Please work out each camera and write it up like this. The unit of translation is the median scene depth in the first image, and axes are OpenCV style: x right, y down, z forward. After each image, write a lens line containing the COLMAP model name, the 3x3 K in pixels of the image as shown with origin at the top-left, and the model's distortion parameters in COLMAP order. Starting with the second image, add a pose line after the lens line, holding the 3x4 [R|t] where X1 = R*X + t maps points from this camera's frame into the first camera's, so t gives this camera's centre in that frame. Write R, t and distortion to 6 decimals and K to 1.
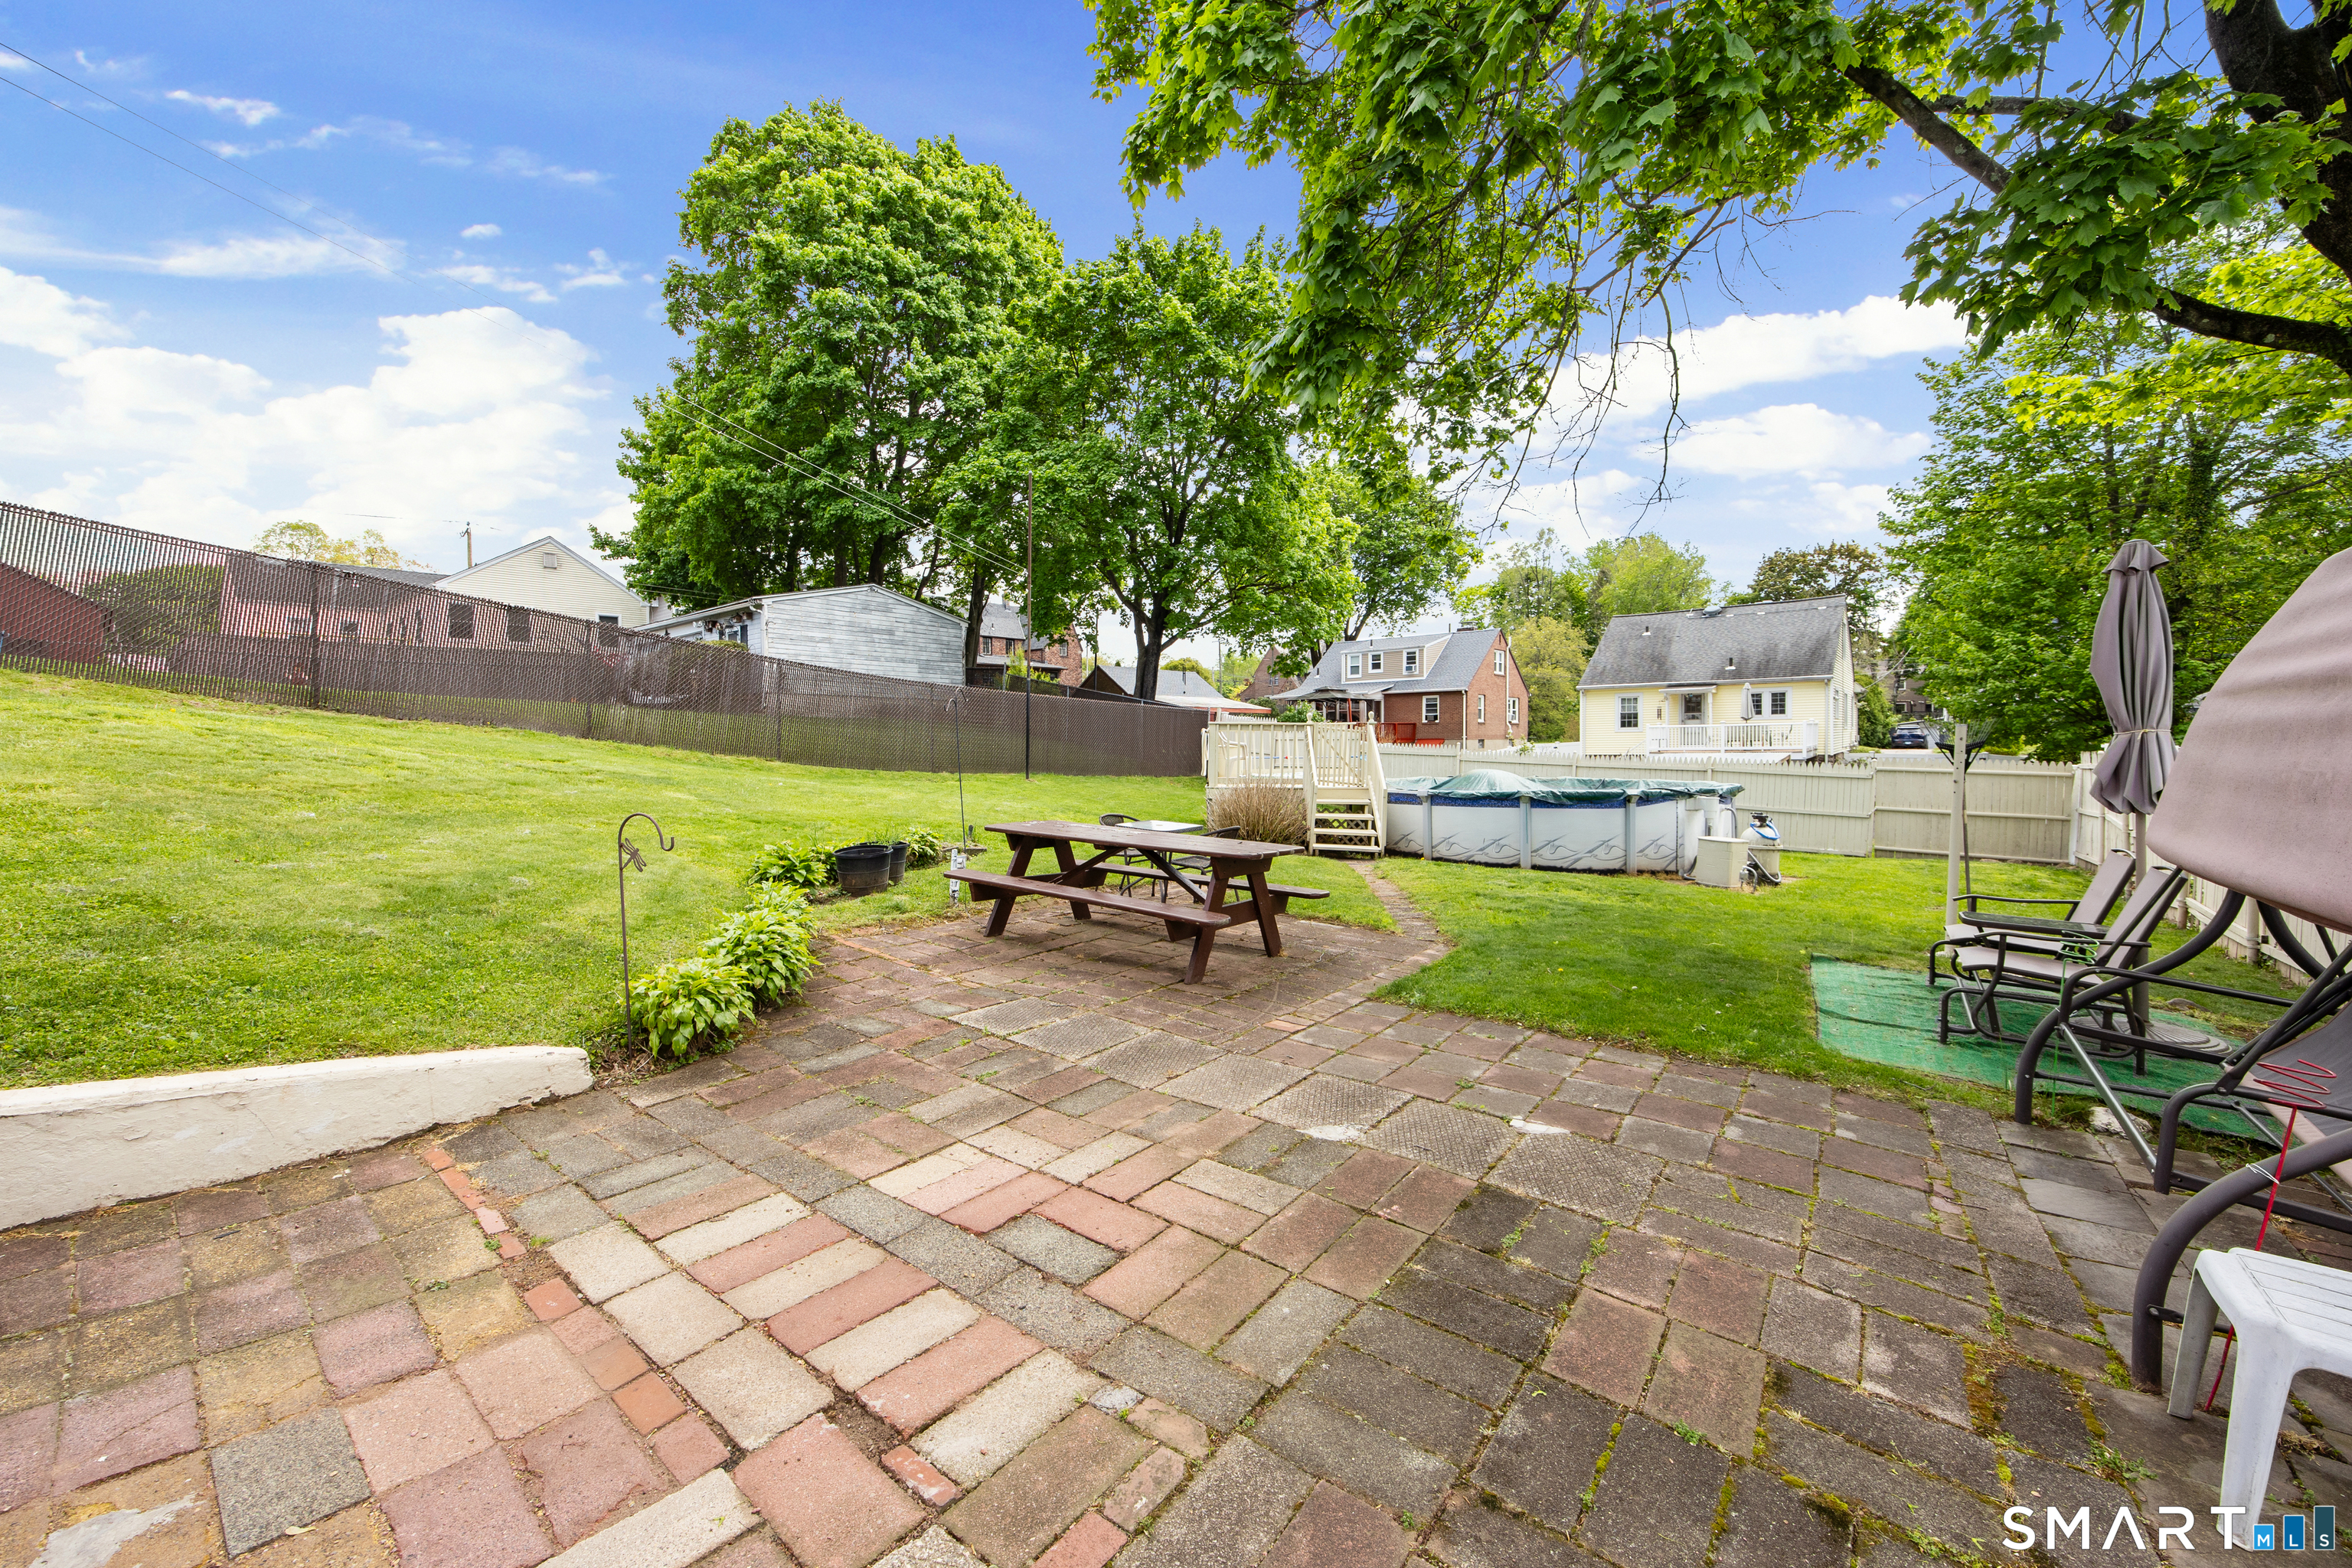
lens RADIAL K [[916.4, 0, 1179.5], [0, 916.4, 761.0], [0, 0, 1]] dist [0.000092, -0.000330]
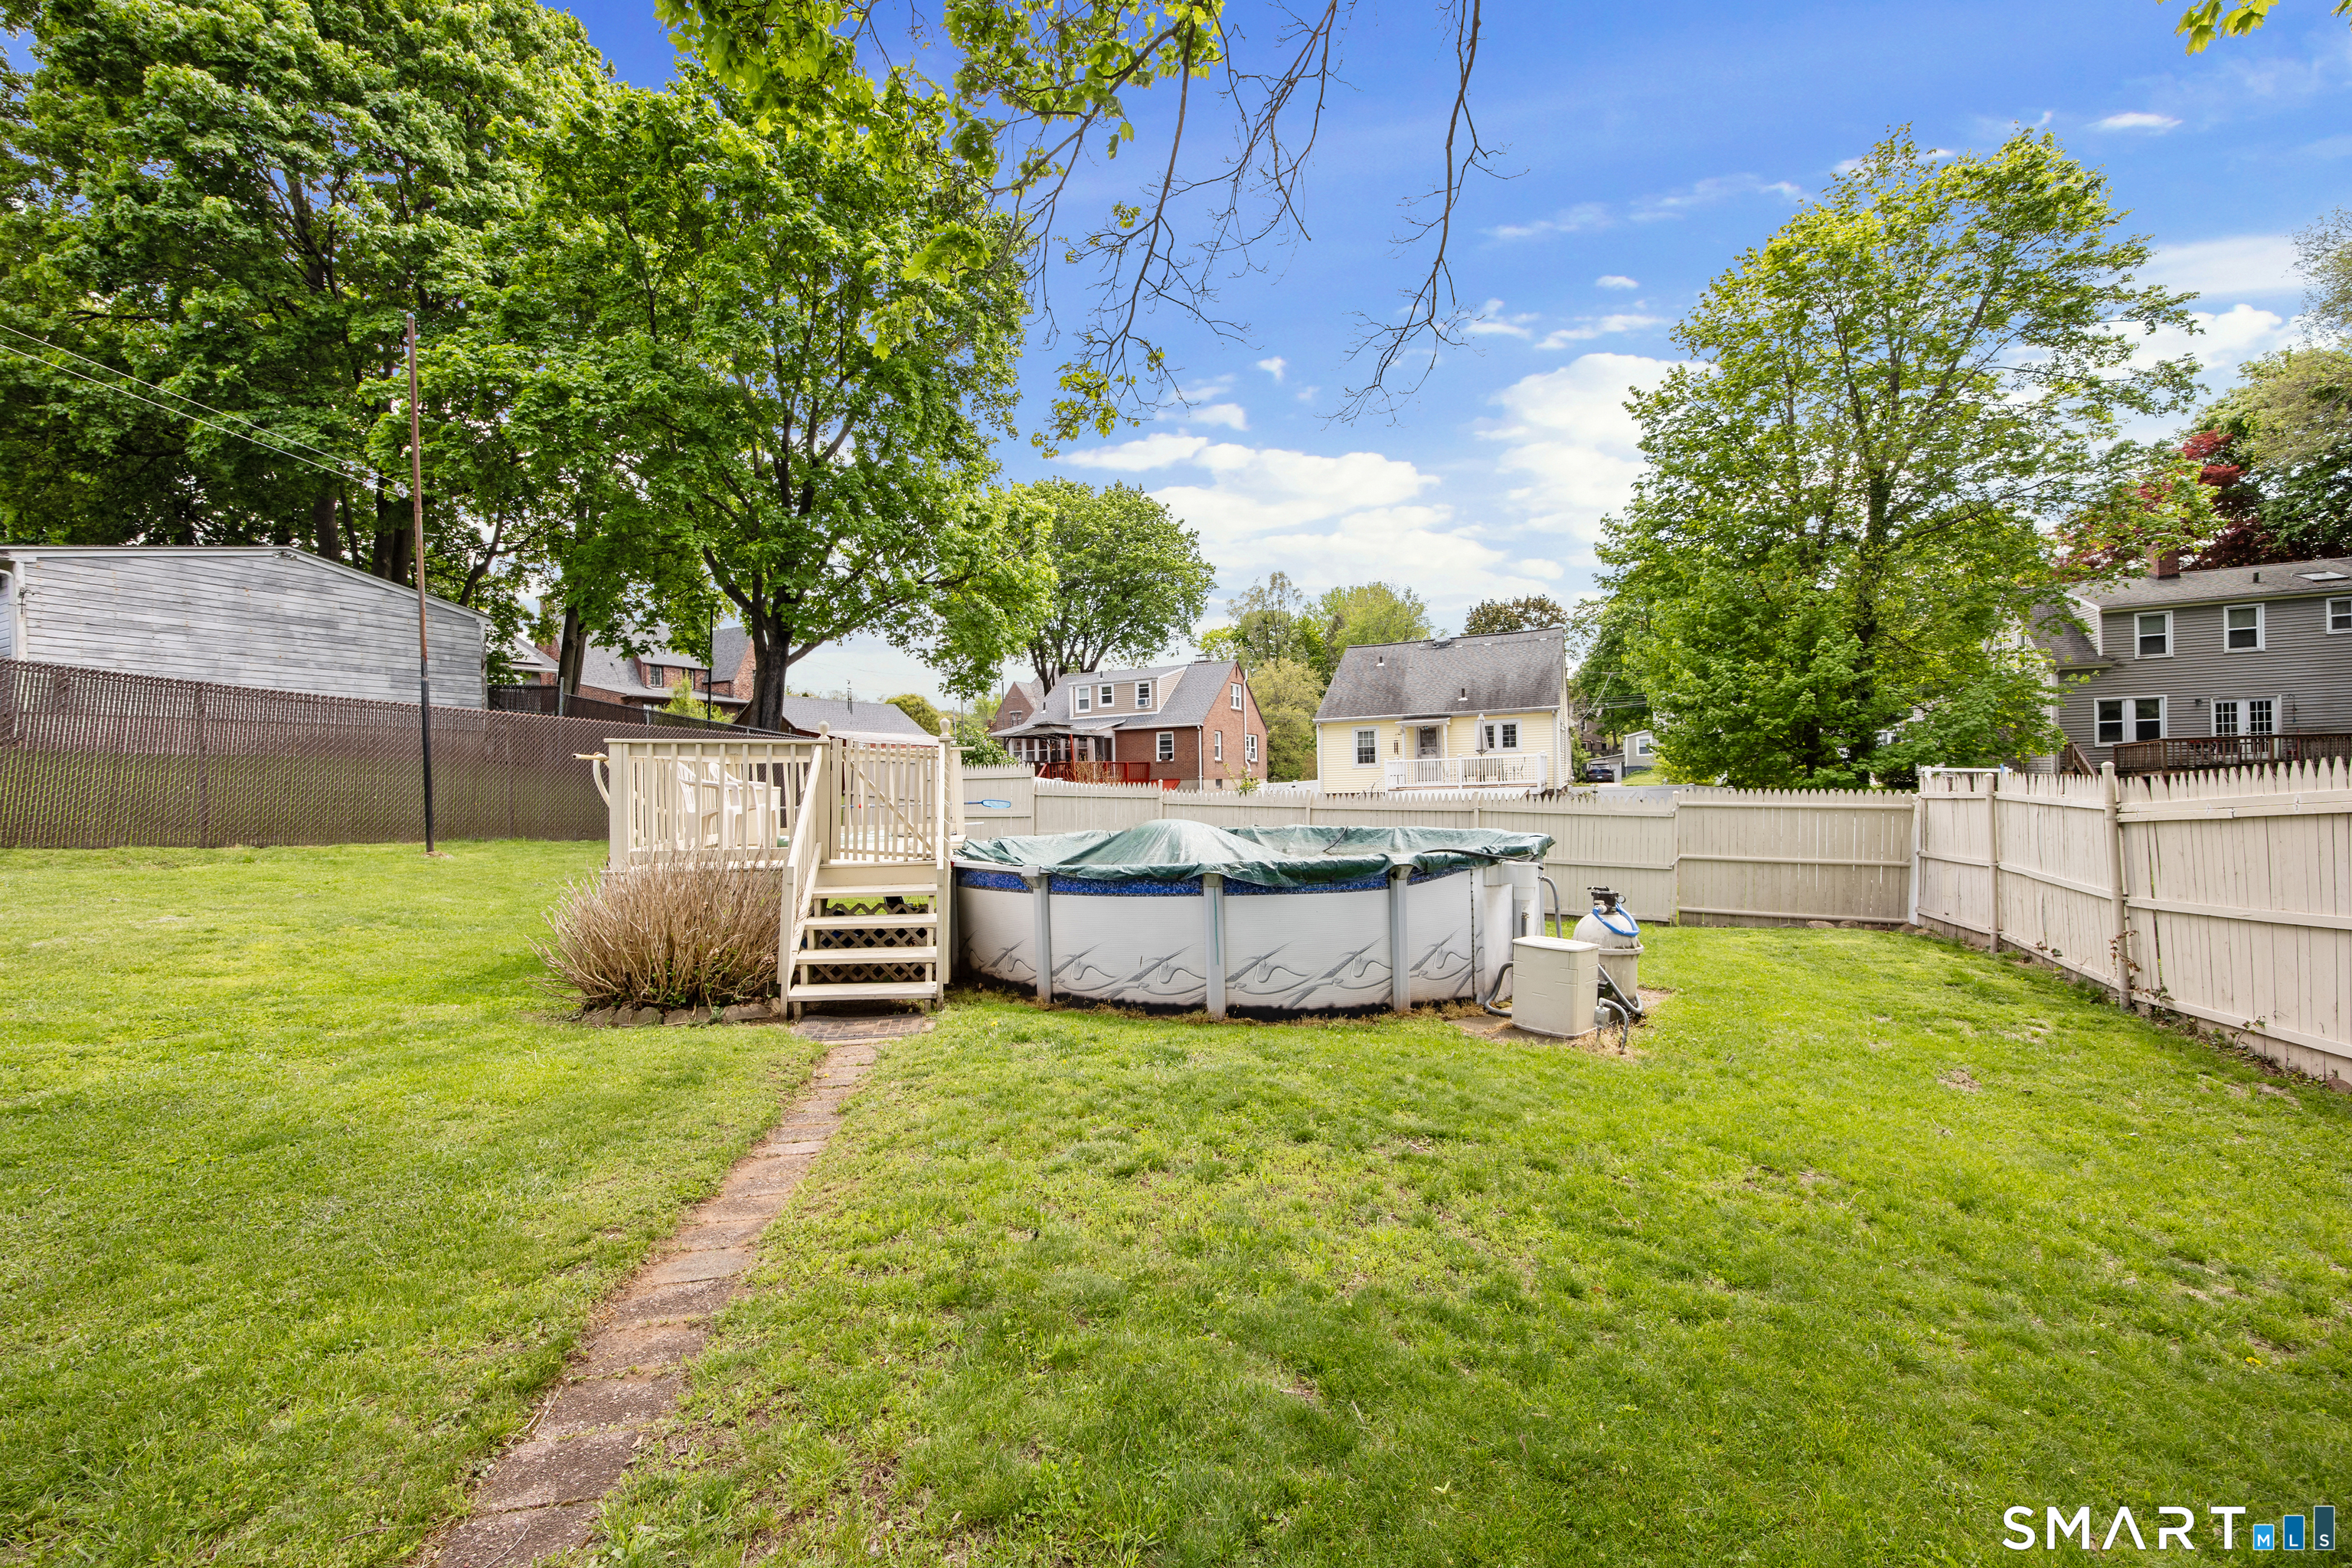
lens RADIAL K [[916.4, 0, 1182.2], [0, 916.4, 788.6], [0, 0, 1]] dist [0.000092, -0.000330]
pose [[0.965430, -0.017204, 0.260093, 0.085929], [0.021993, 0.999638, -0.015515, -0.000865], [-0.259732, 0.020699, 0.965459, 0.190623]]
